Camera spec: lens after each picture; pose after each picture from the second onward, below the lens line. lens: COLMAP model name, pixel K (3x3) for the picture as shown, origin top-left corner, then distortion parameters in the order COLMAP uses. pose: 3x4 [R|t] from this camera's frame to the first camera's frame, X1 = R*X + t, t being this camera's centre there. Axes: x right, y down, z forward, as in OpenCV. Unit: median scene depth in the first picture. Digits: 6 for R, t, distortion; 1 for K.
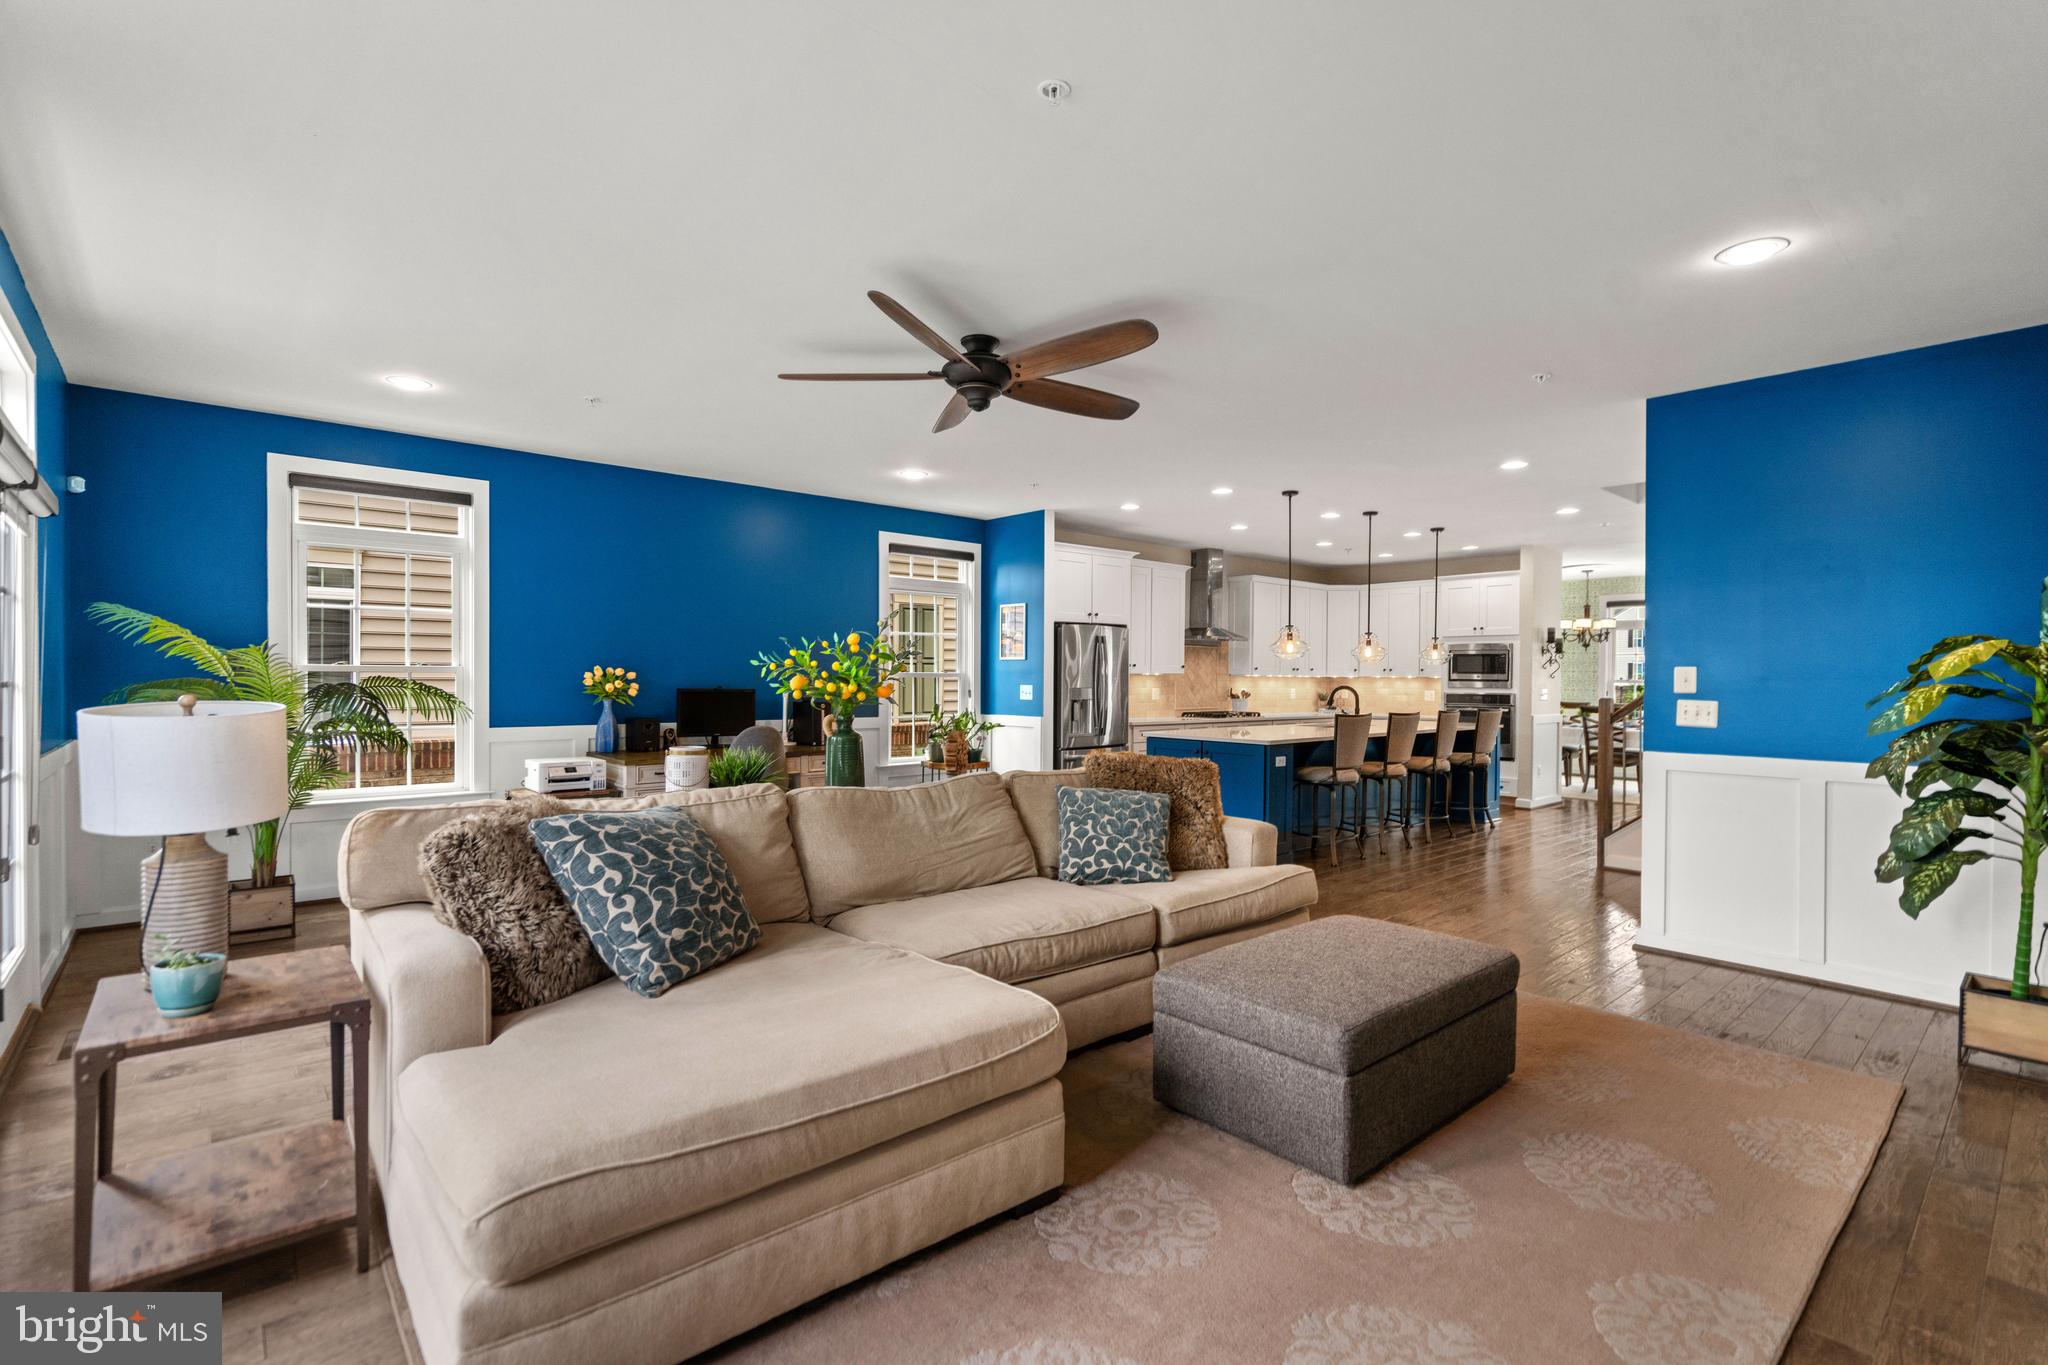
lens RADIAL K [[935.7, 0, 1024.0], [0, 935.7, 682.5], [0, 0, 1]] dist [-0.001932, 0.000328]
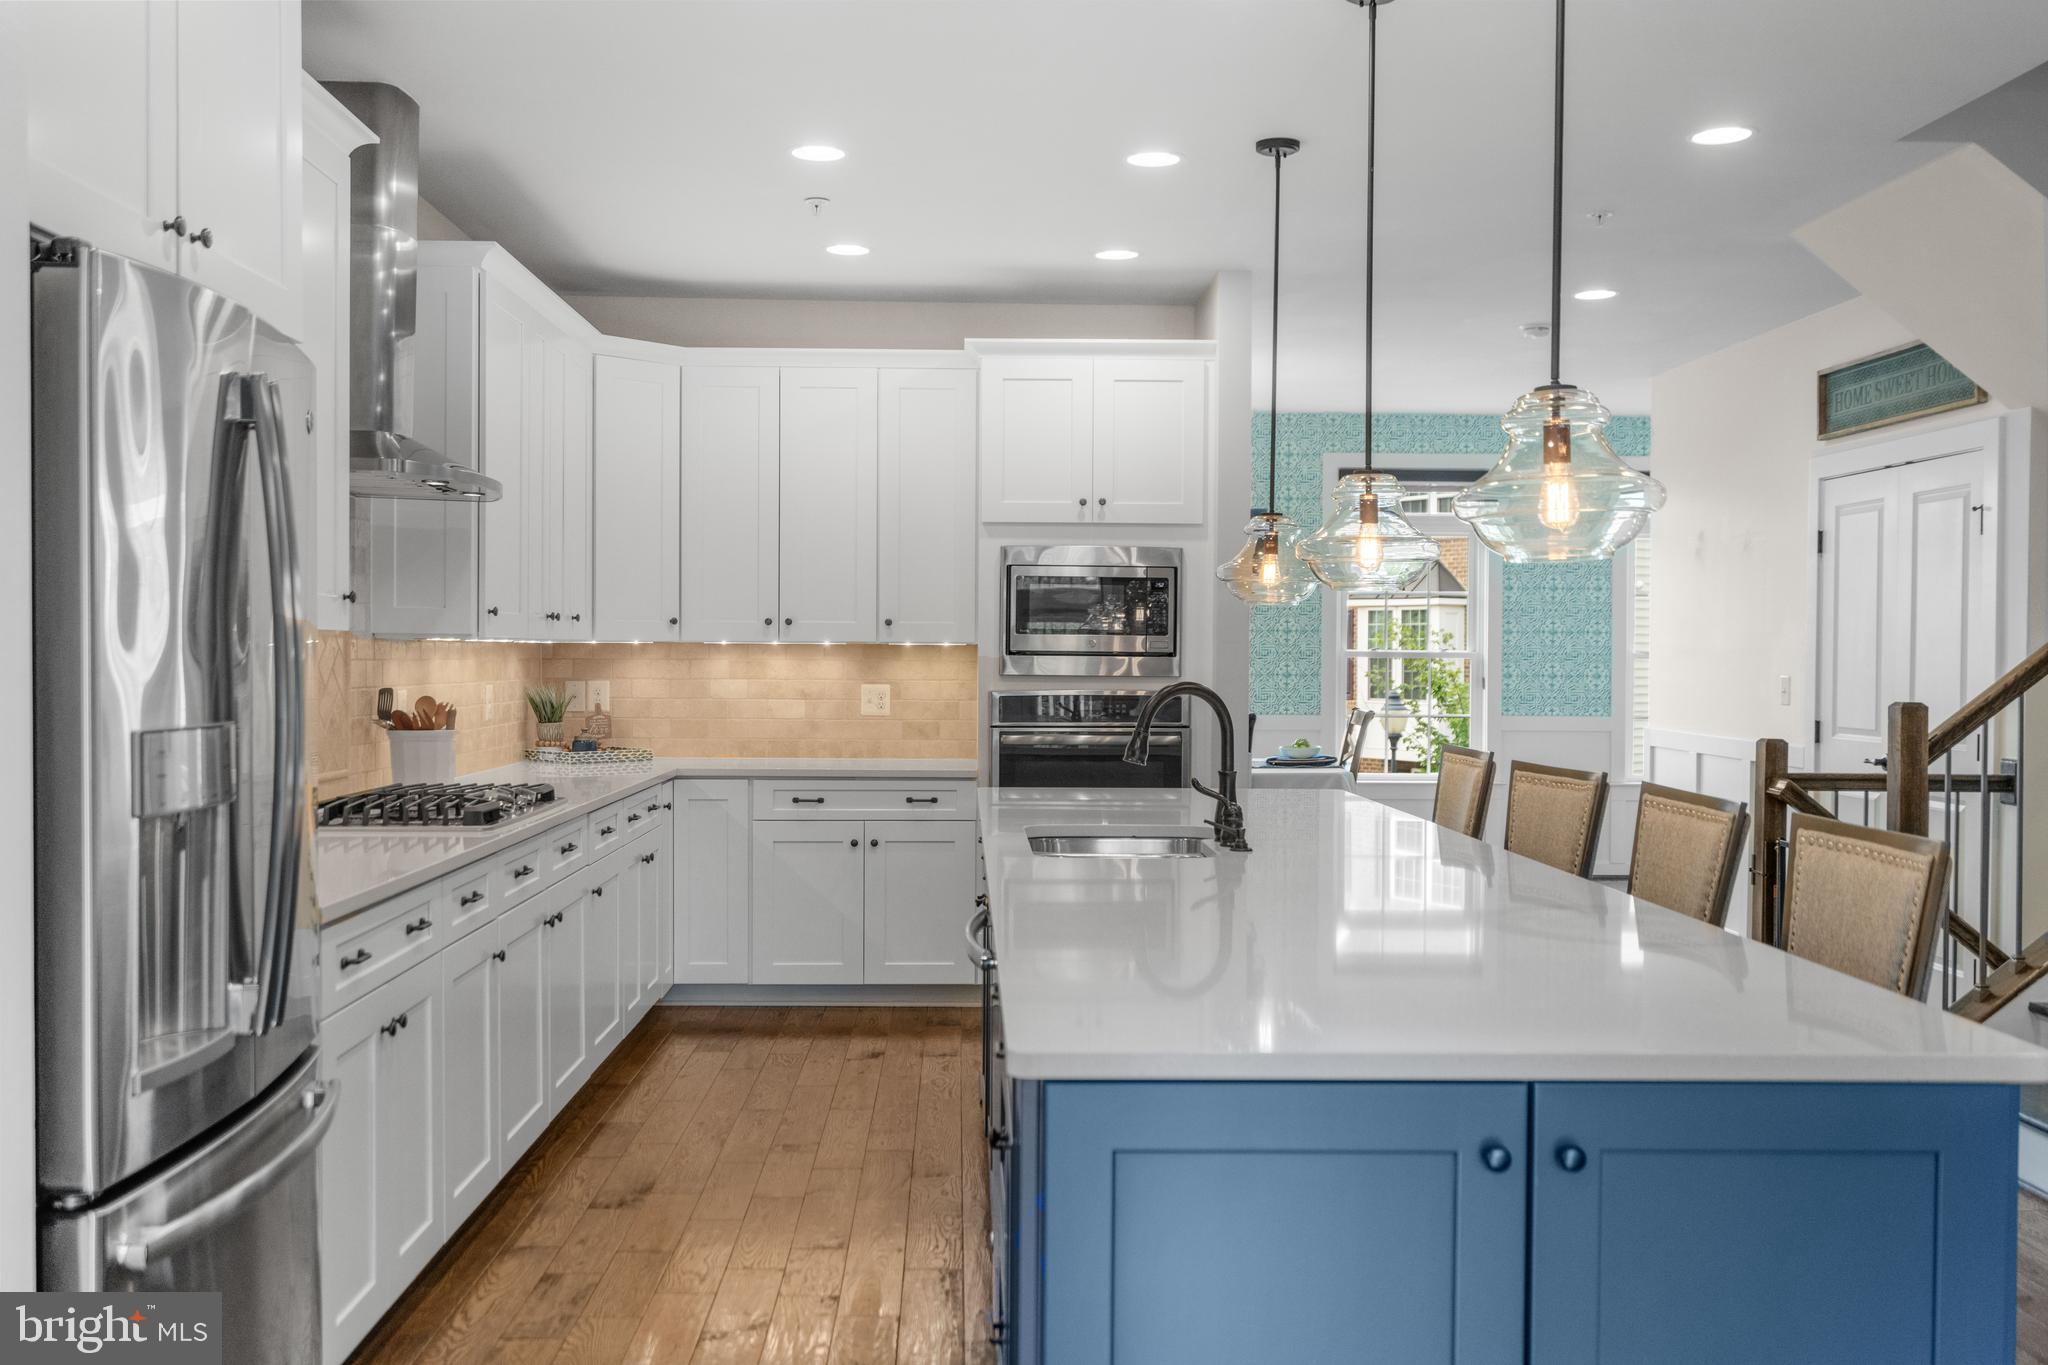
lens RADIAL K [[1905.0, 0, 1024.0], [0, 1905.0, 682.5], [0, 0, 1]] dist [0.004543, -0.004724]
pose [[0.641099, -0.015552, 0.767300, -0.064395], [0.002383, 0.999830, 0.018274, -0.004628], [-0.767454, -0.009887, 0.641028, 0.586724]]
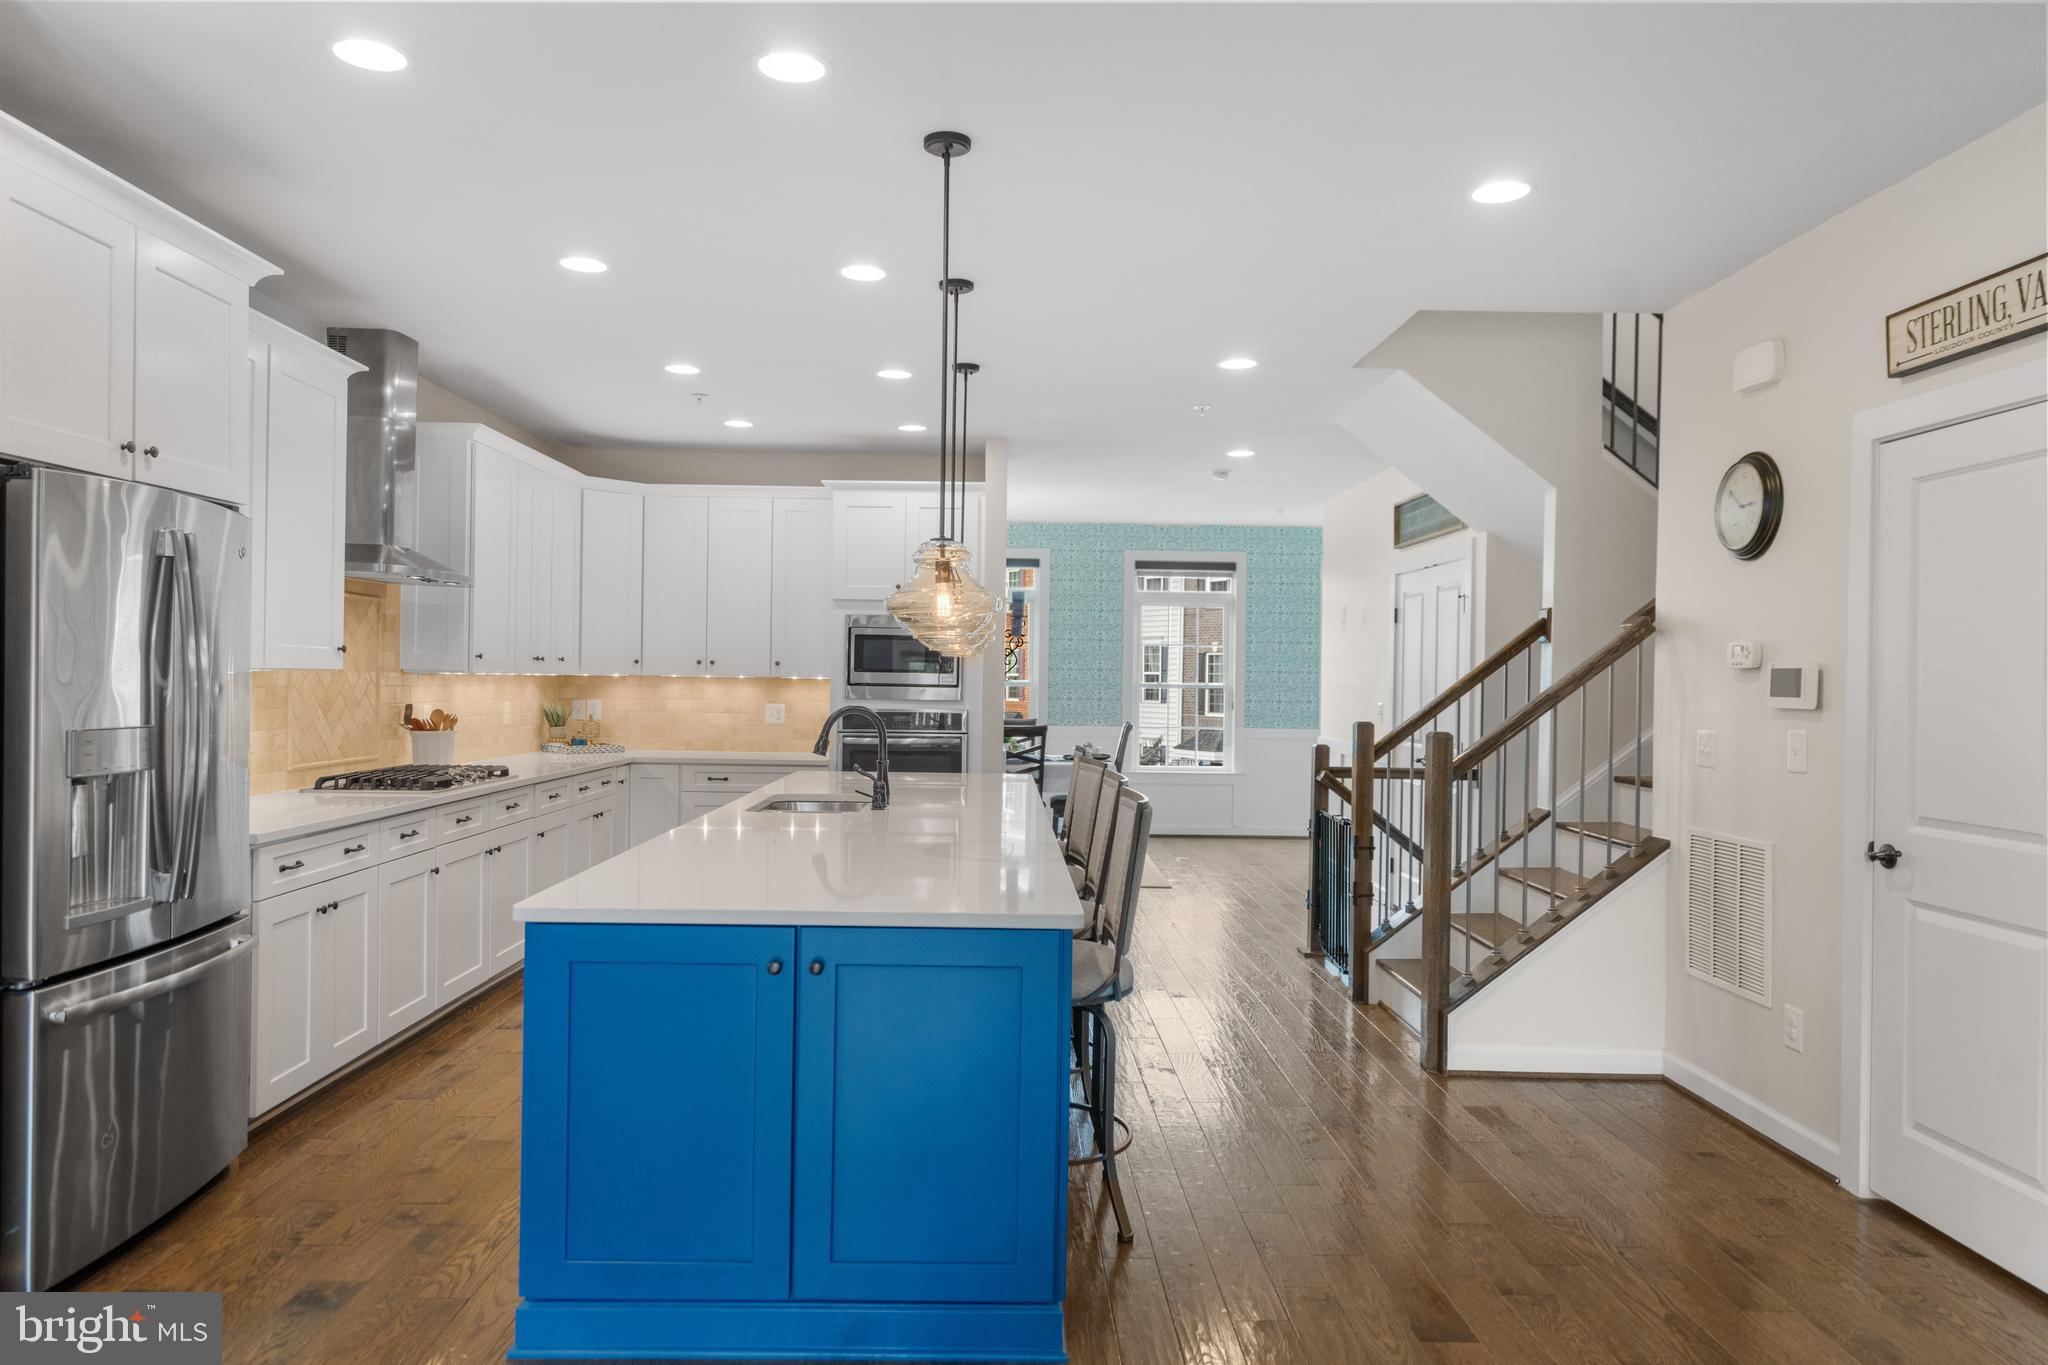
lens RADIAL K [[1354.0, 0, 1024.0], [0, 1354.0, 682.5], [0, 0, 1]] dist [0.002890, -0.000798]
pose [[0.649954, 0.000514, 0.759973, -0.047713], [-0.006115, 0.999971, 0.004553, -0.007782], [-0.759949, -0.007607, 0.649938, 0.466129]]
